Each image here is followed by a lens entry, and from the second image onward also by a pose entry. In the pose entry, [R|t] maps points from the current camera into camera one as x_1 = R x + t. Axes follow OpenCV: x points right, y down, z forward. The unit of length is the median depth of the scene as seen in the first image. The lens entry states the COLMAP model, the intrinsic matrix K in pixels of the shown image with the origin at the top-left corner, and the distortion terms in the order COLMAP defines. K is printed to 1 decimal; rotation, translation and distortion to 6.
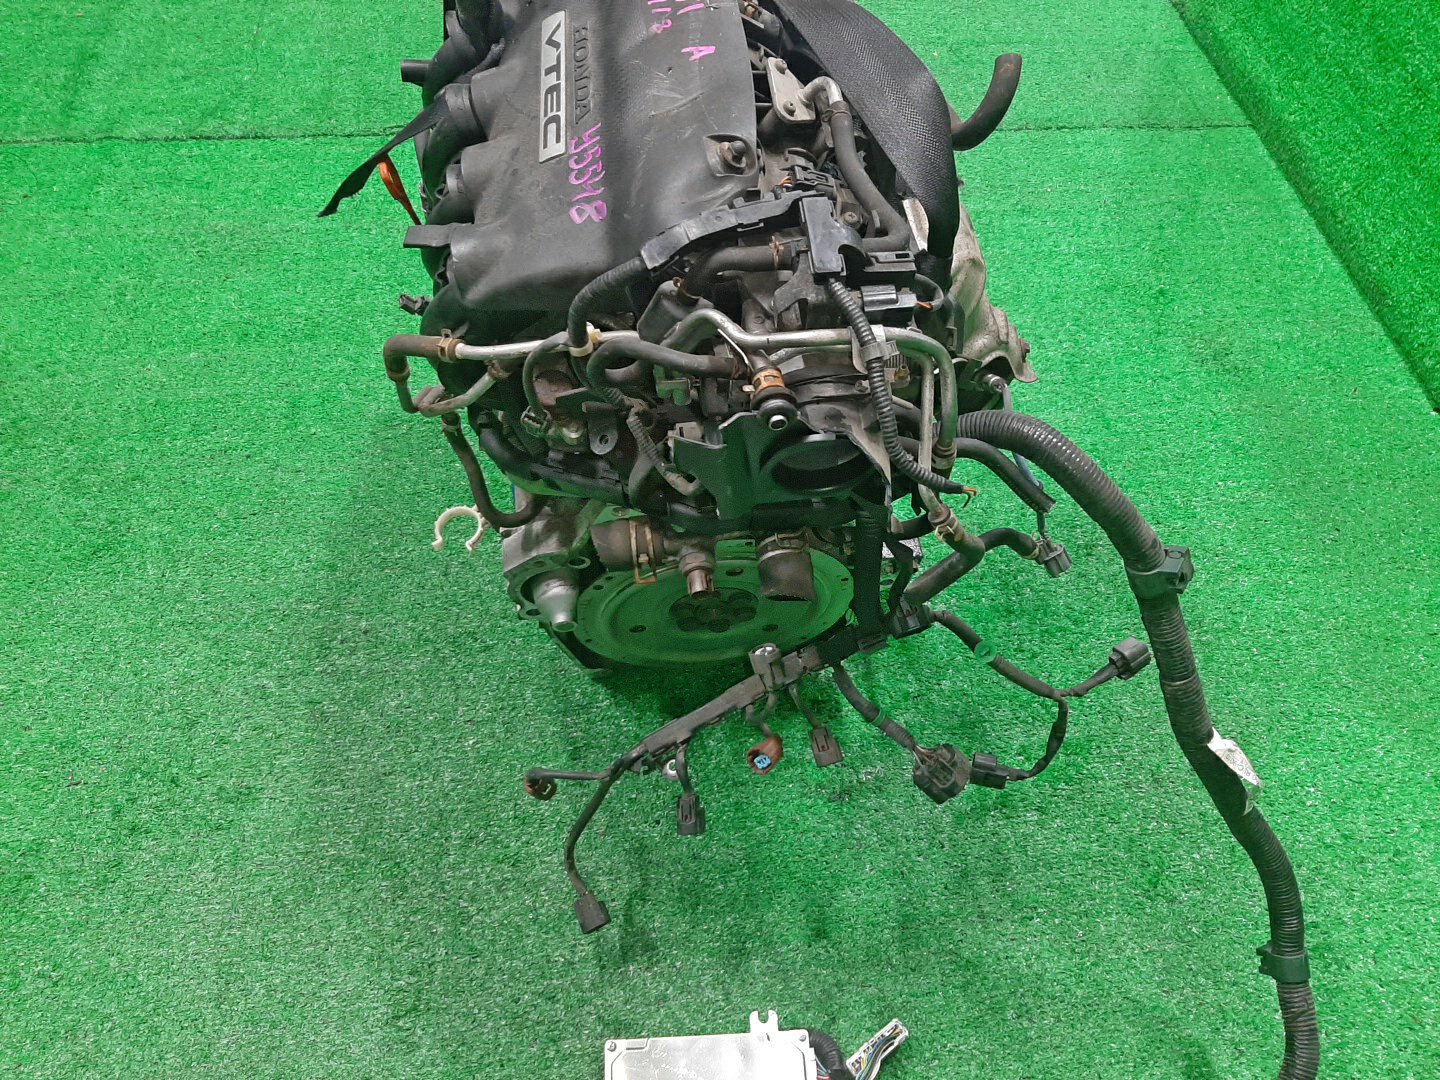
lens RADIAL K [[1101.1, 0, 721.3], [0, 1101.1, 542.4], [0, 0, 1]] dist [0.031868, -0.058174]
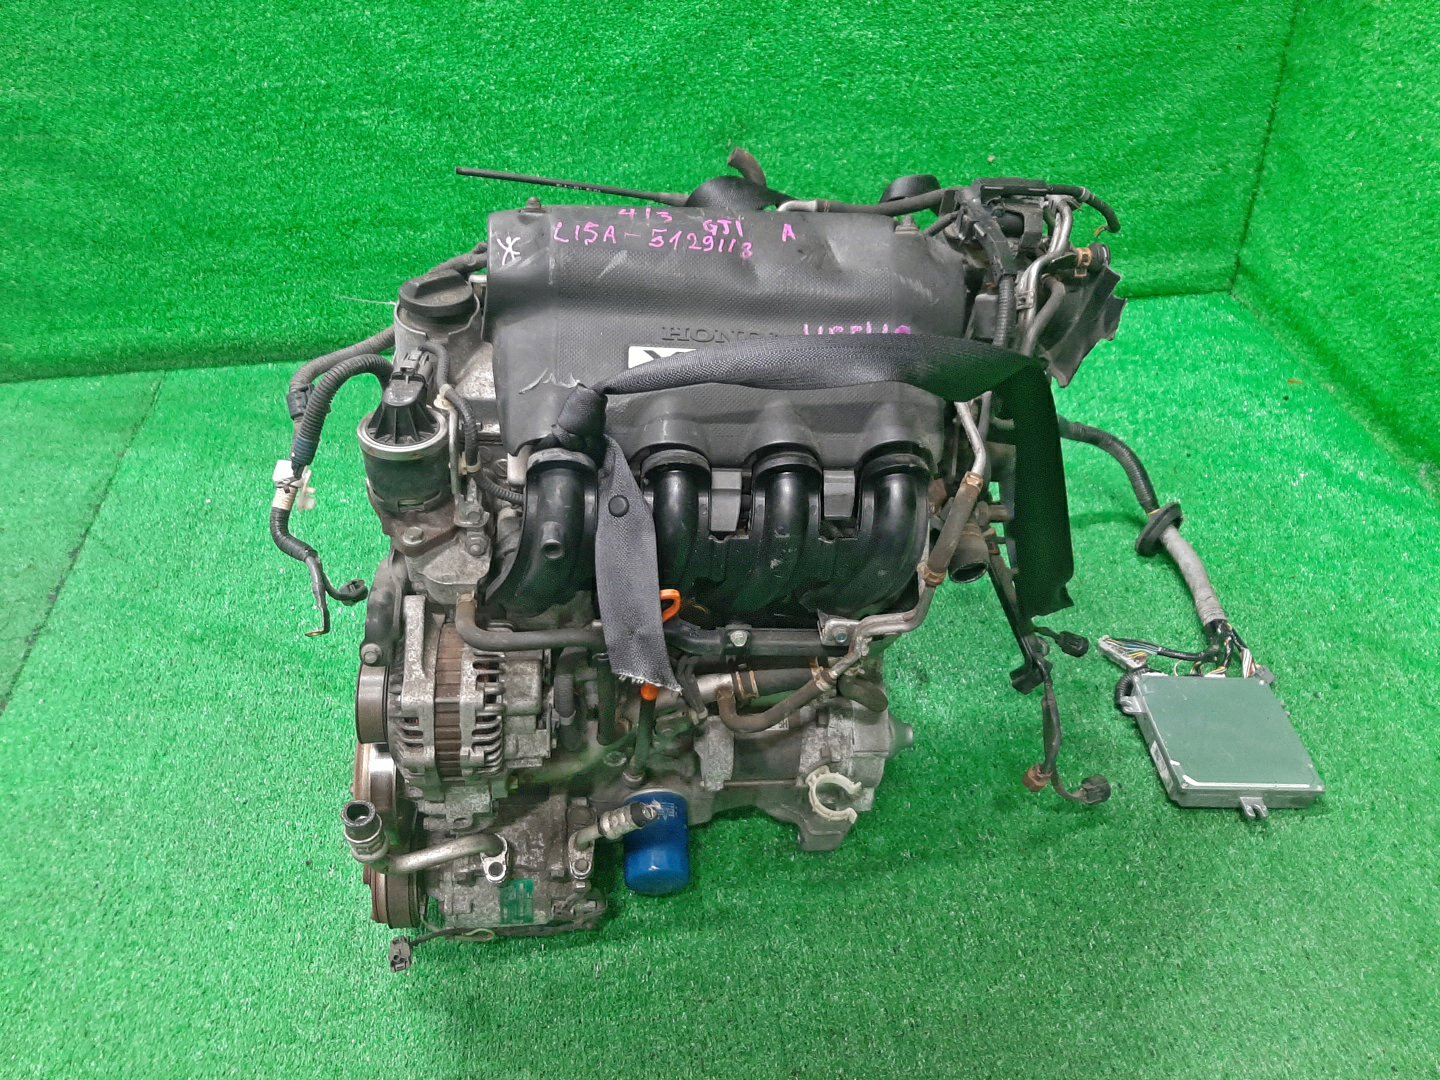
lens RADIAL K [[1101.1, 0, 719.2], [0, 1101.1, 535.9], [0, 0, 1]] dist [0.031868, -0.058174]
pose [[0.033394, -0.703071, 0.710335, -1.068653], [0.829322, 0.416140, 0.372897, -0.772309], [-0.557772, 0.576644, 0.596969, 0.463757]]
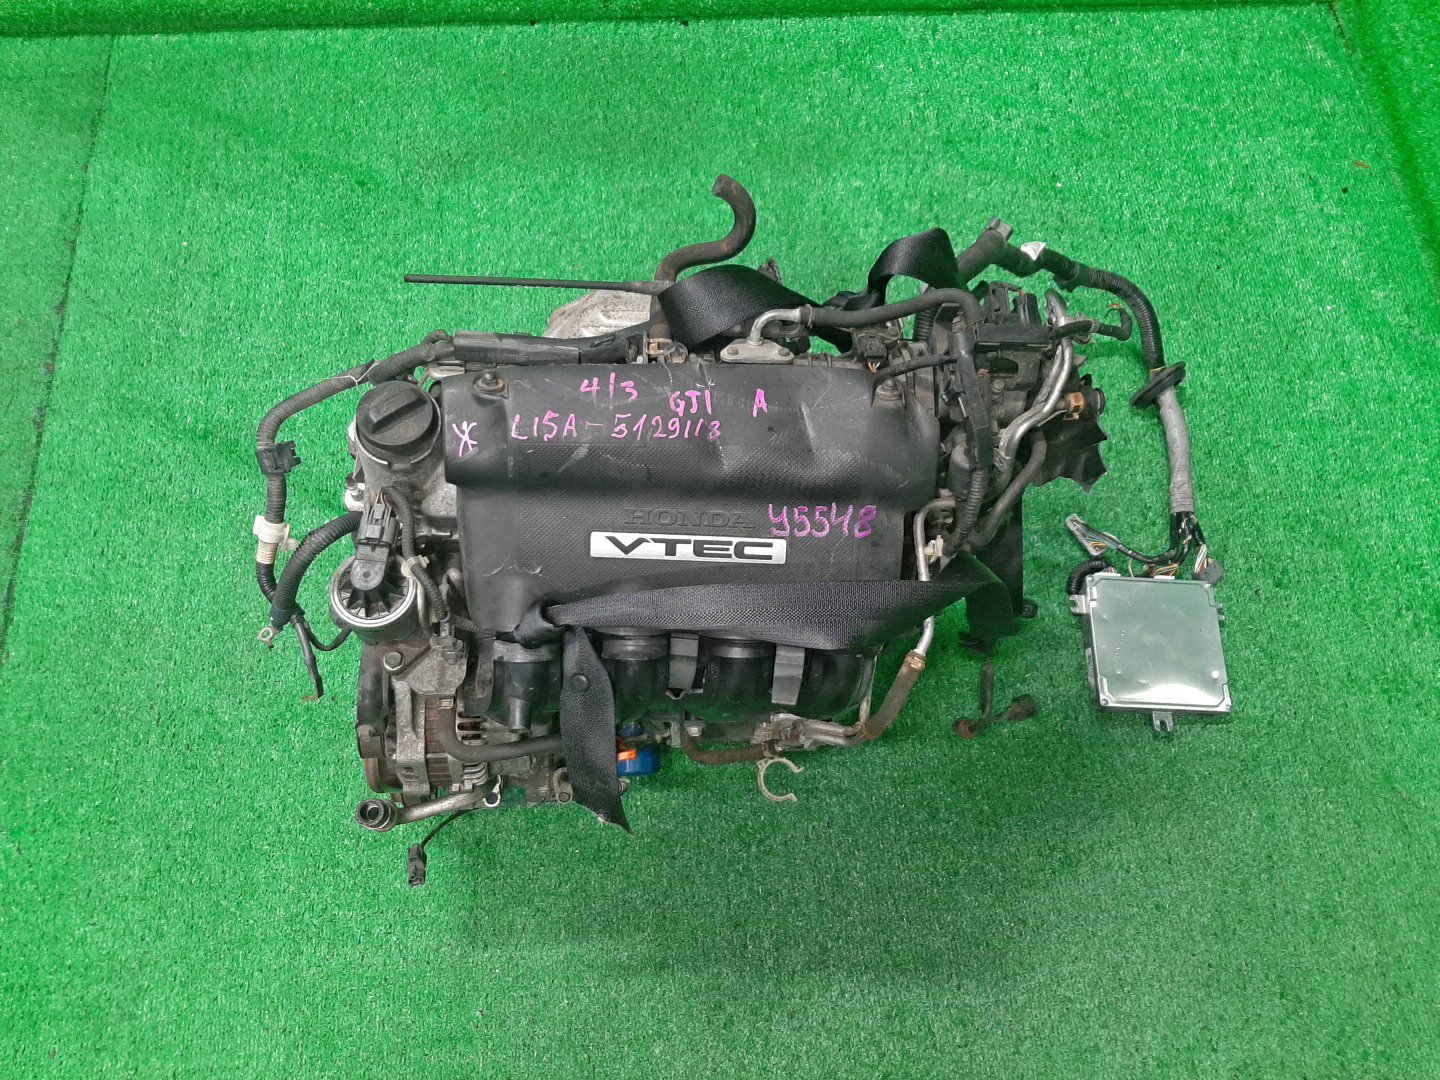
lens RADIAL K [[1101.1, 0, 726.4], [0, 1101.1, 527.8], [0, 0, 1]] dist [0.031868, -0.058174]
pose [[0.085048, -0.948373, 0.305542, -0.474960], [0.816955, 0.241923, 0.523505, -0.984320], [-0.570395, 0.205091, 0.795354, 0.103820]]
